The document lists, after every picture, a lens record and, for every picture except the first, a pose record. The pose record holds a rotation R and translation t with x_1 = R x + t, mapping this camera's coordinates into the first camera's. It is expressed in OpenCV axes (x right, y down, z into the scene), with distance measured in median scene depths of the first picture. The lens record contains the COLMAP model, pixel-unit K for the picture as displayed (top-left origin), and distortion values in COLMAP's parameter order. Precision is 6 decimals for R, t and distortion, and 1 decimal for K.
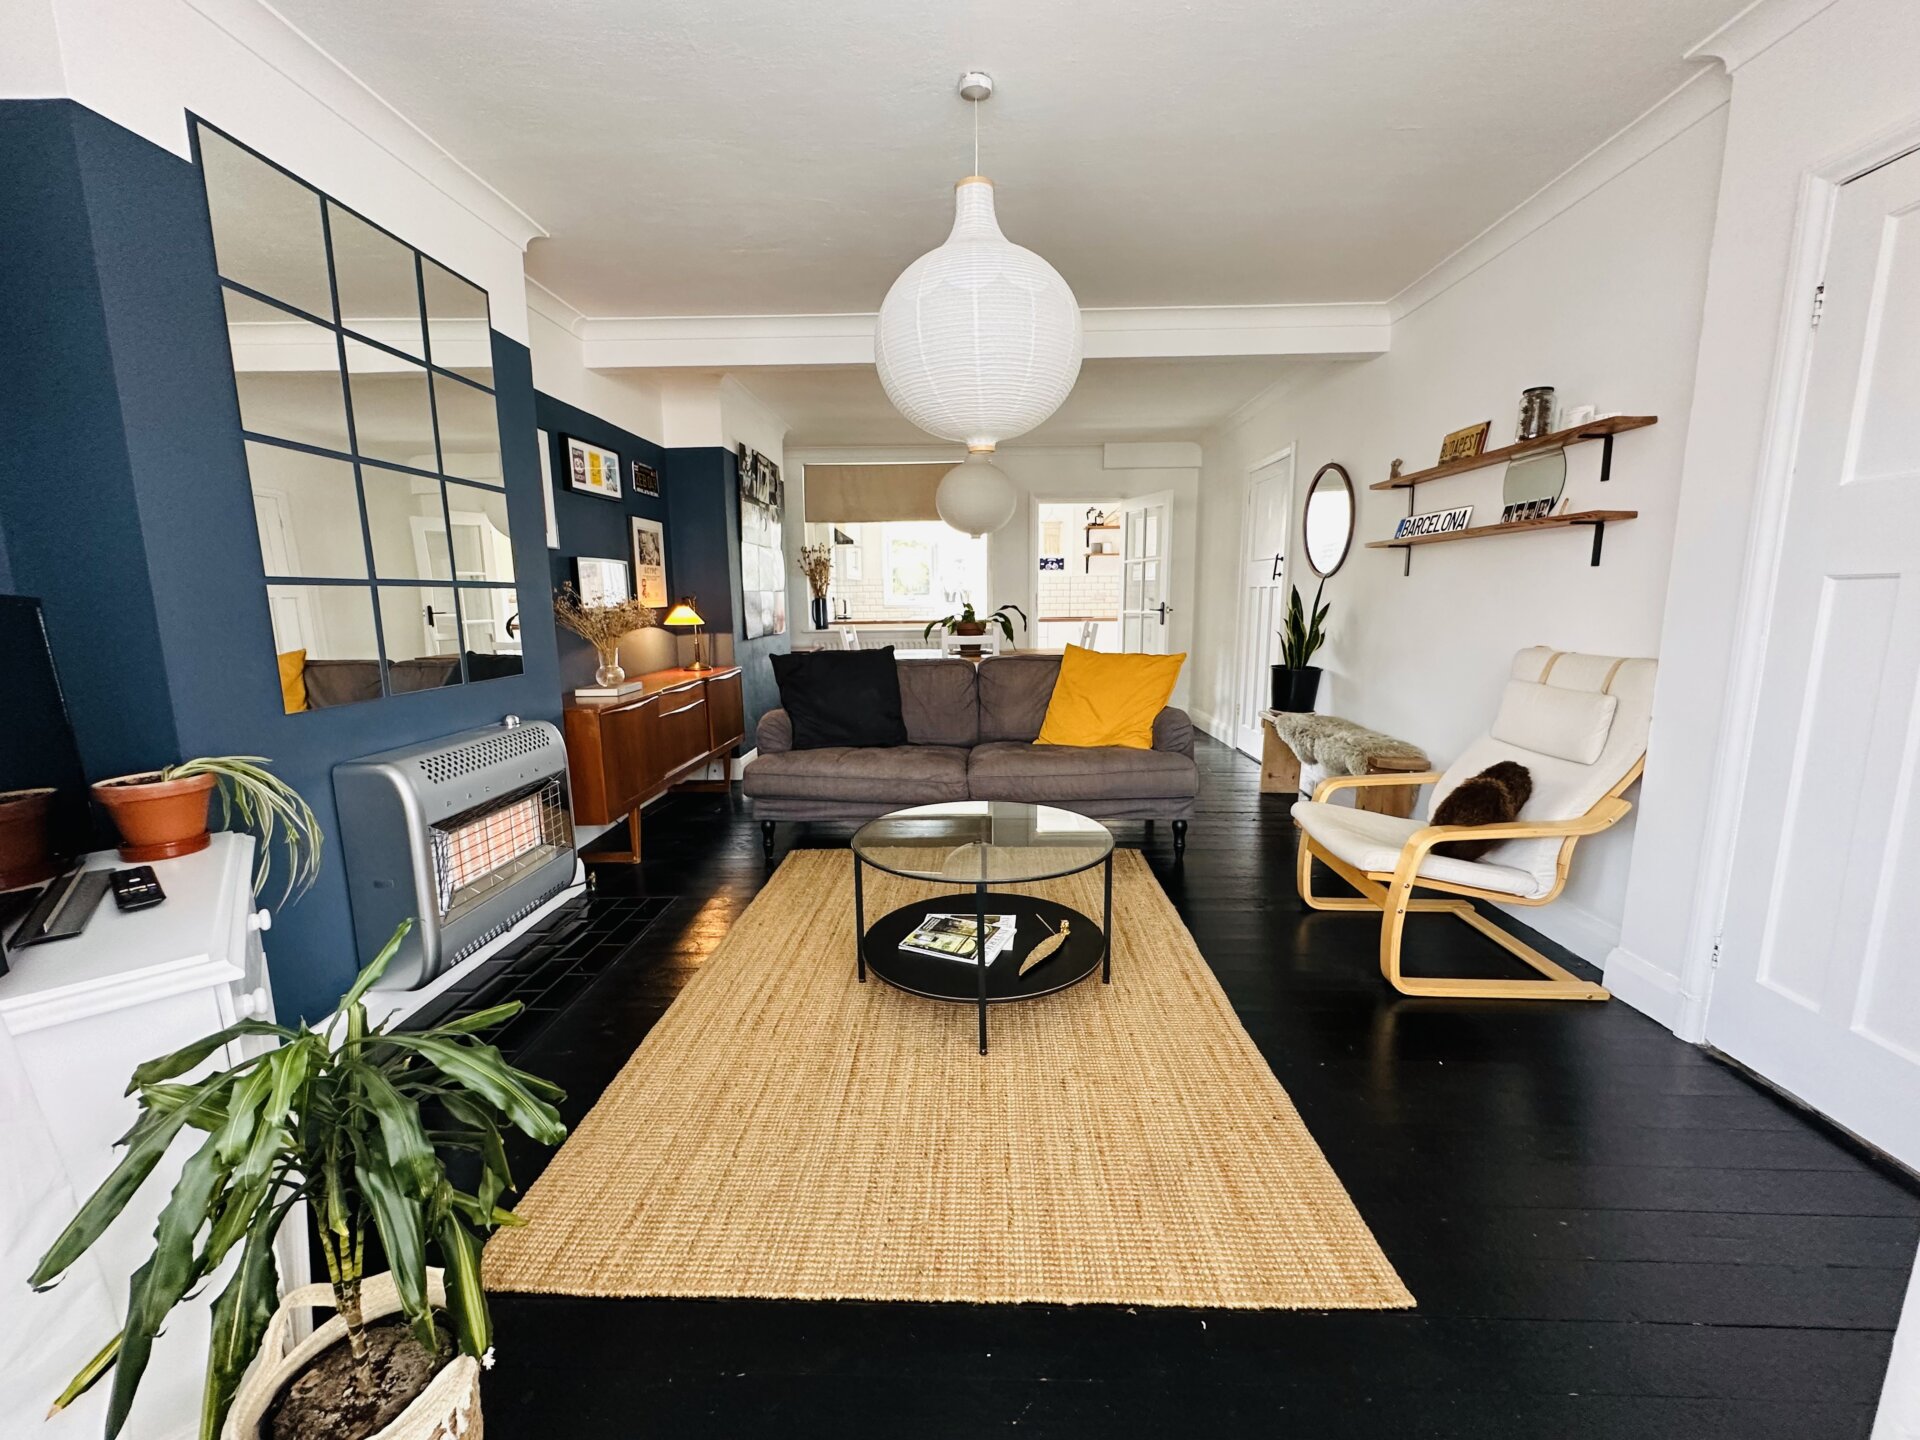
lens RADIAL K [[767.4, 0, 954.3], [0, 767.4, 715.4], [0, 0, 1]] dist [-0.001799, 0.000754]
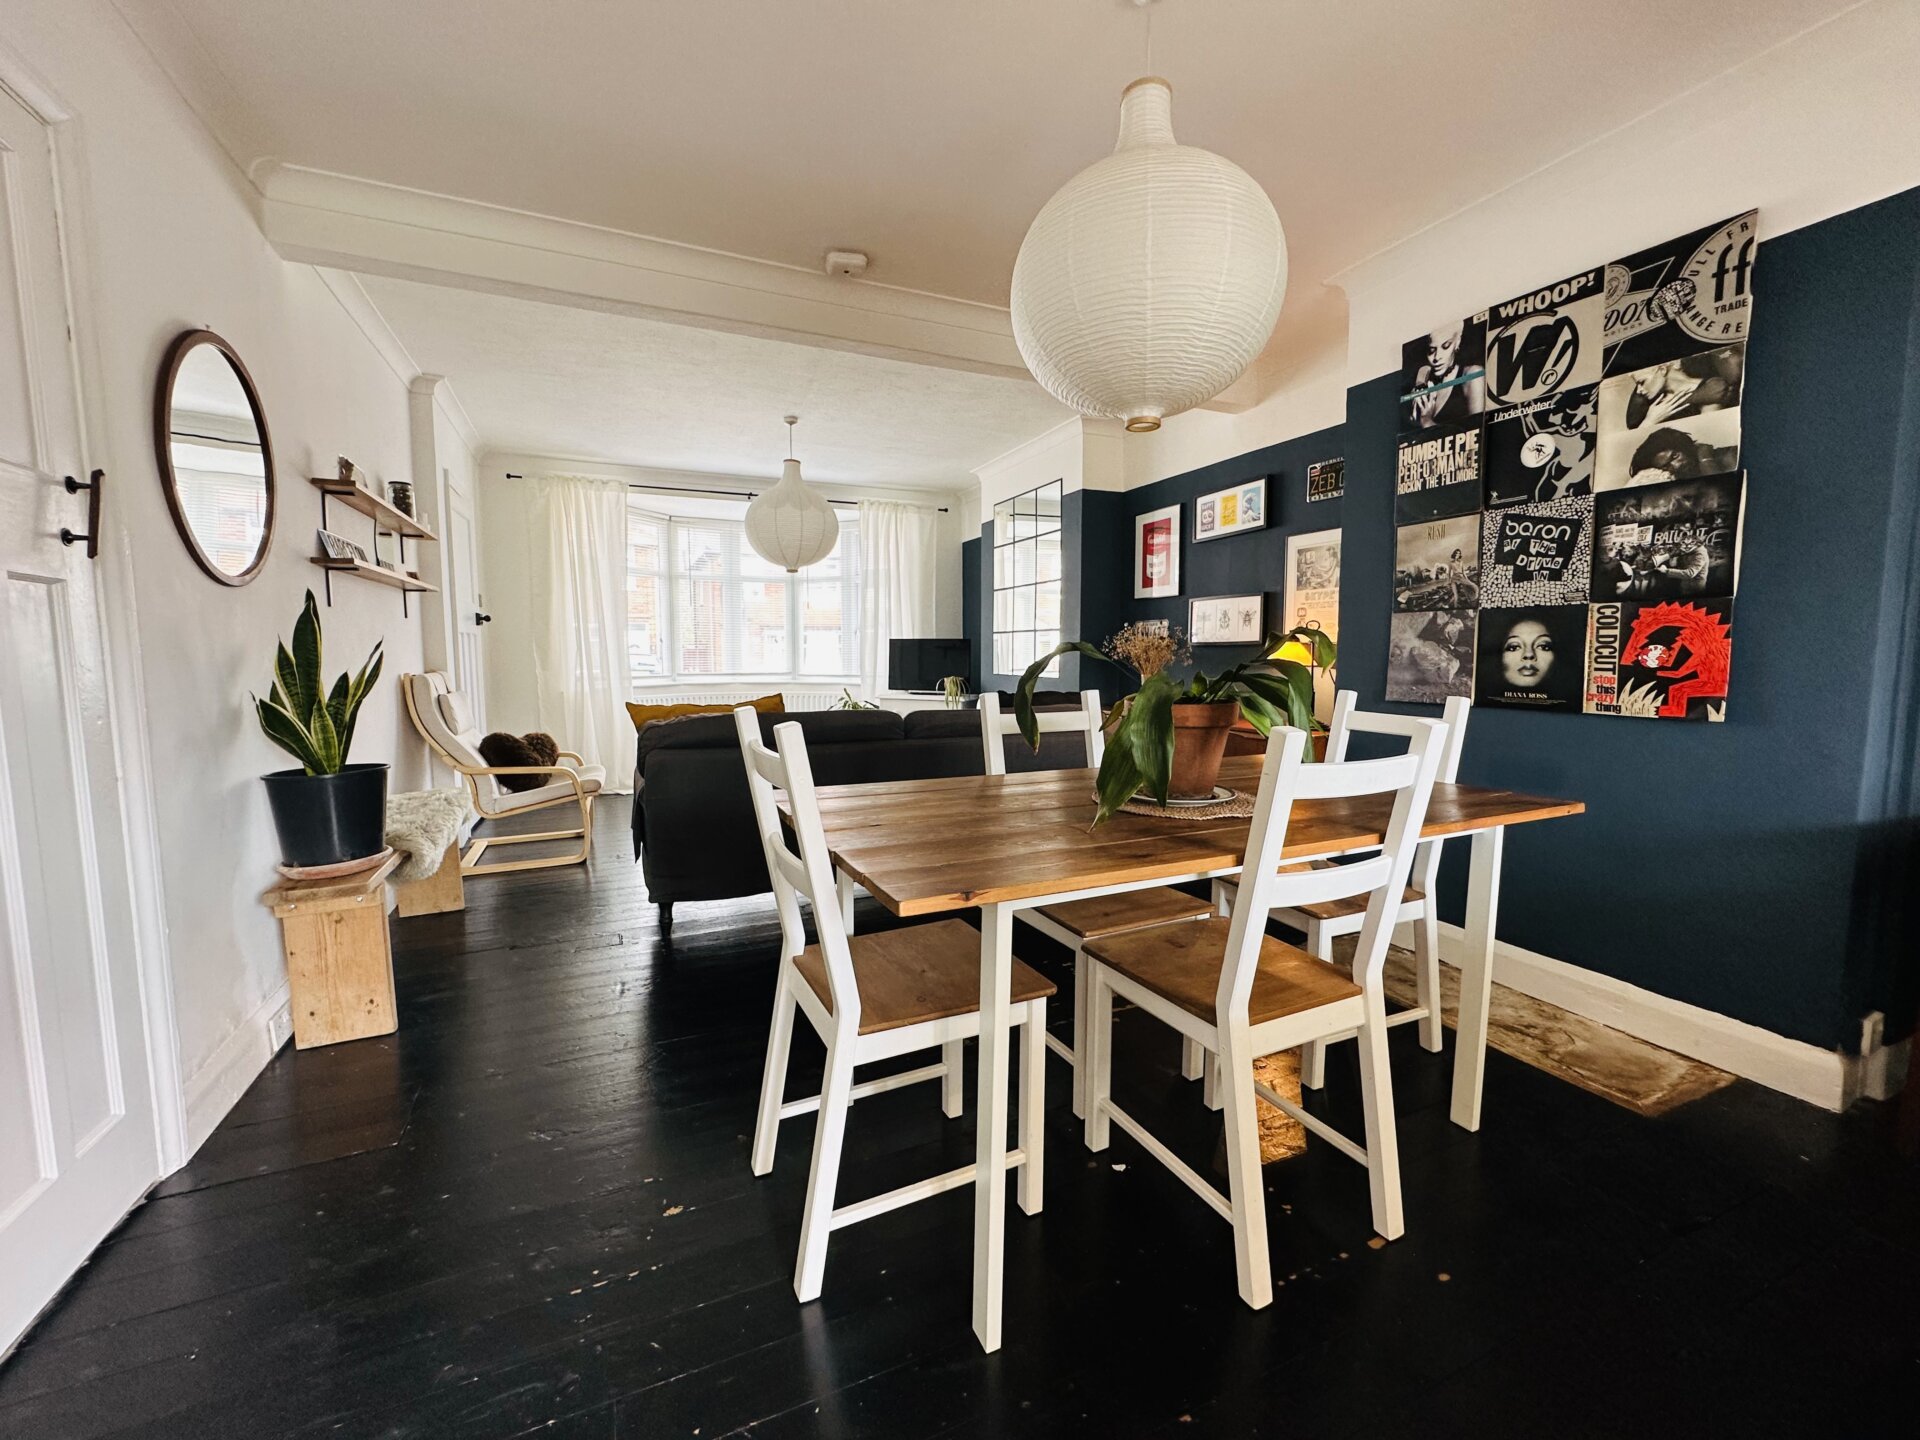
lens RADIAL K [[767.4, 0, 972.0], [0, 767.4, 721.8], [0, 0, 1]] dist [-0.001799, 0.000754]
pose [[-0.887192, 0.048422, -0.458853, 0.286130], [-0.065856, 0.971007, 0.229801, -0.218171], [0.456677, 0.234096, -0.858281, 1.527386]]
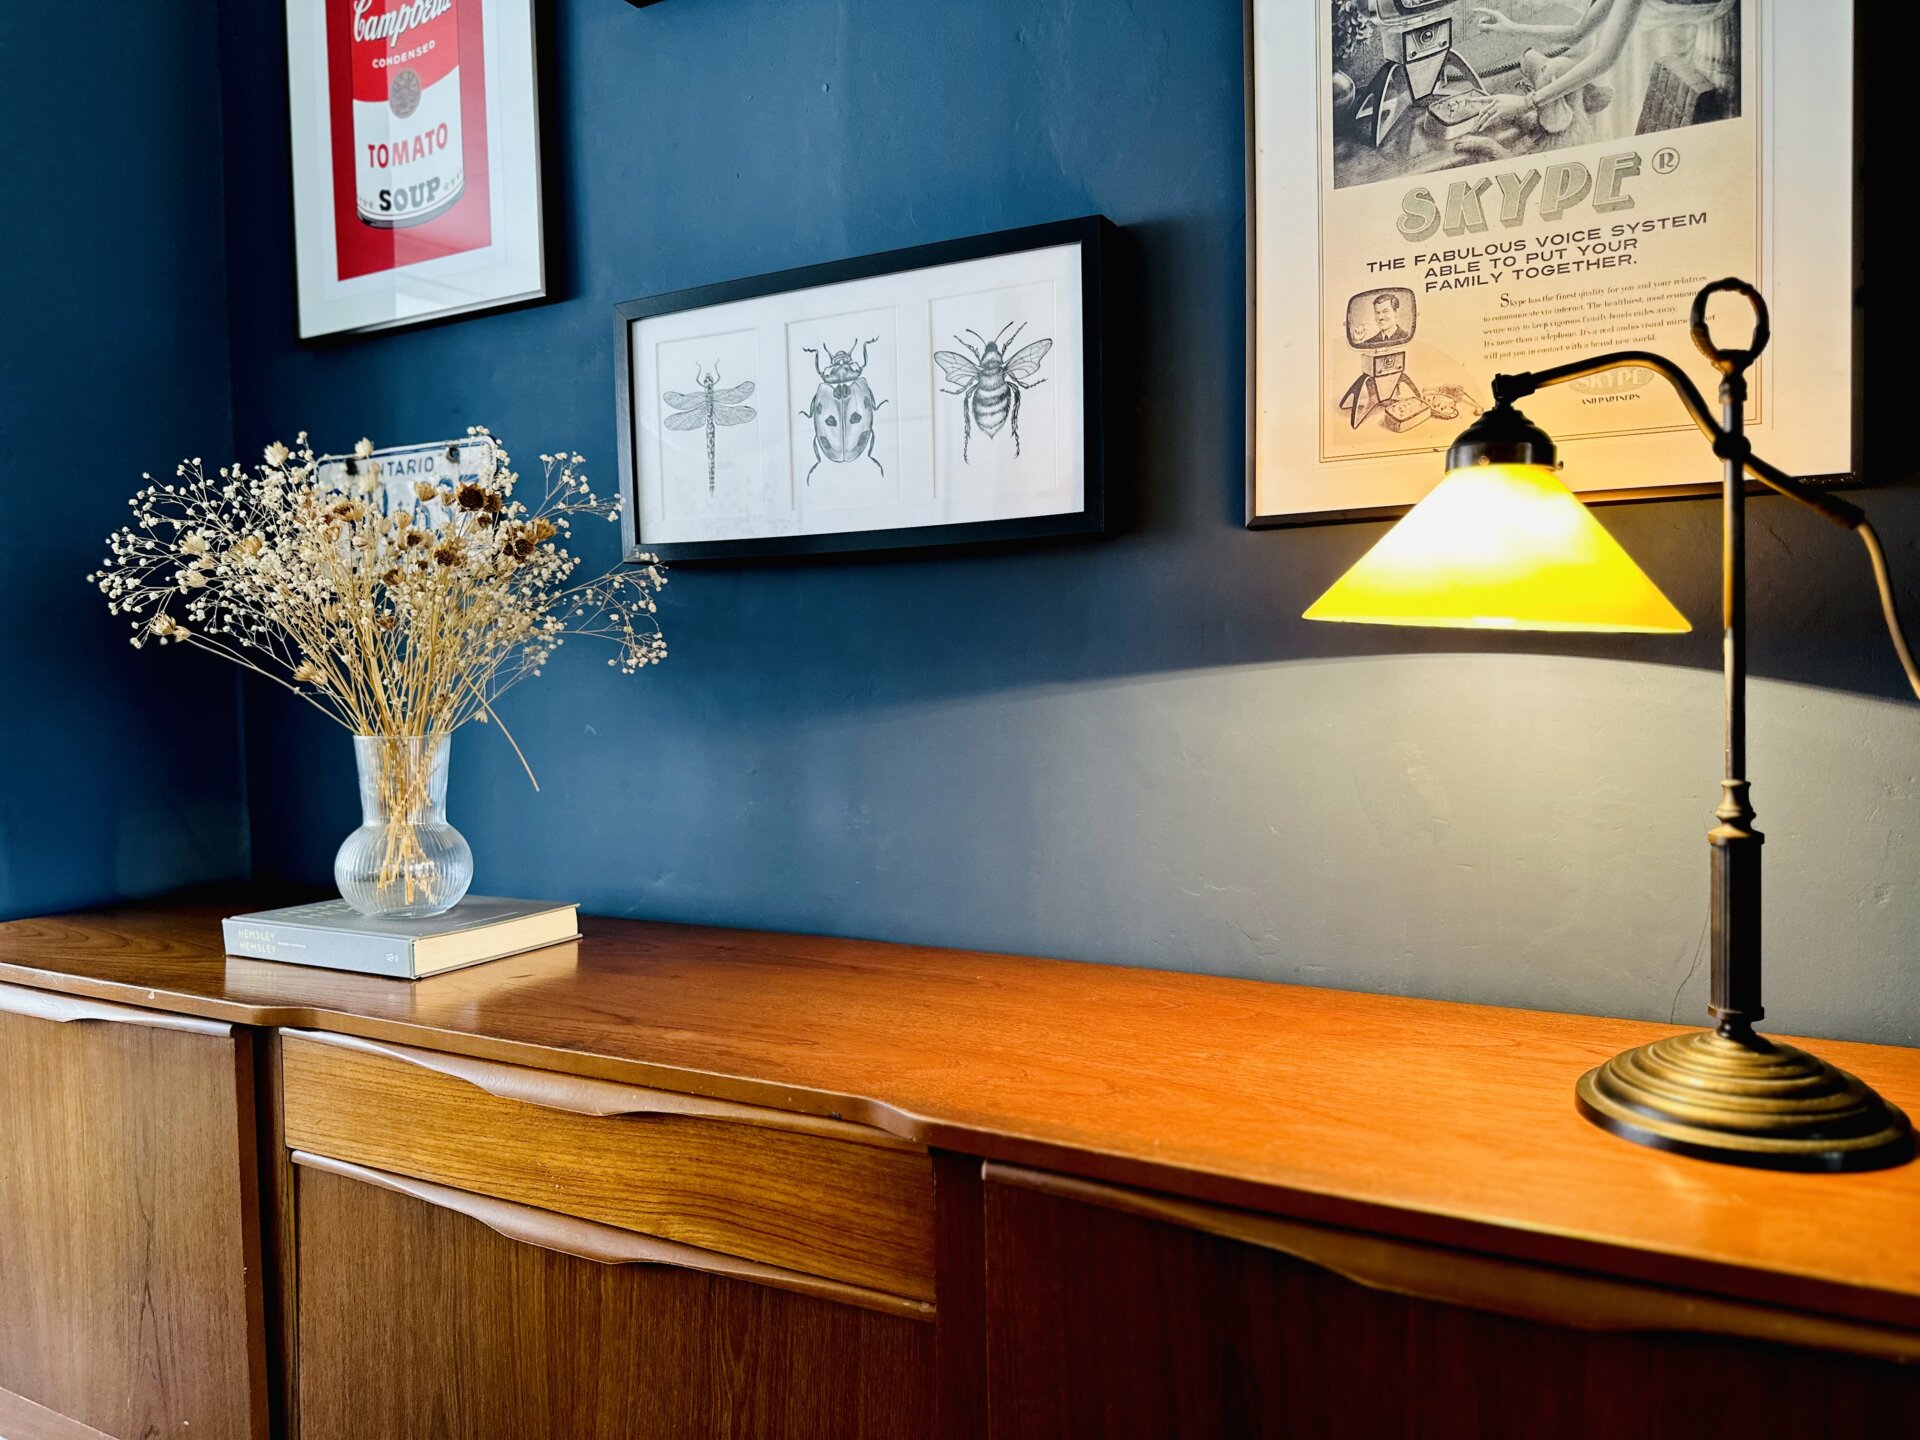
lens RADIAL K [[1343.2, 0, 993.0], [0, 1343.2, 745.1], [0, 0, 1]] dist [0.029572, -0.037238]
pose [[-0.440904, 0.080622, -0.893926, -0.152590], [-0.116585, 0.982376, 0.146101, -0.122787], [0.889950, 0.168635, -0.423734, 1.021994]]
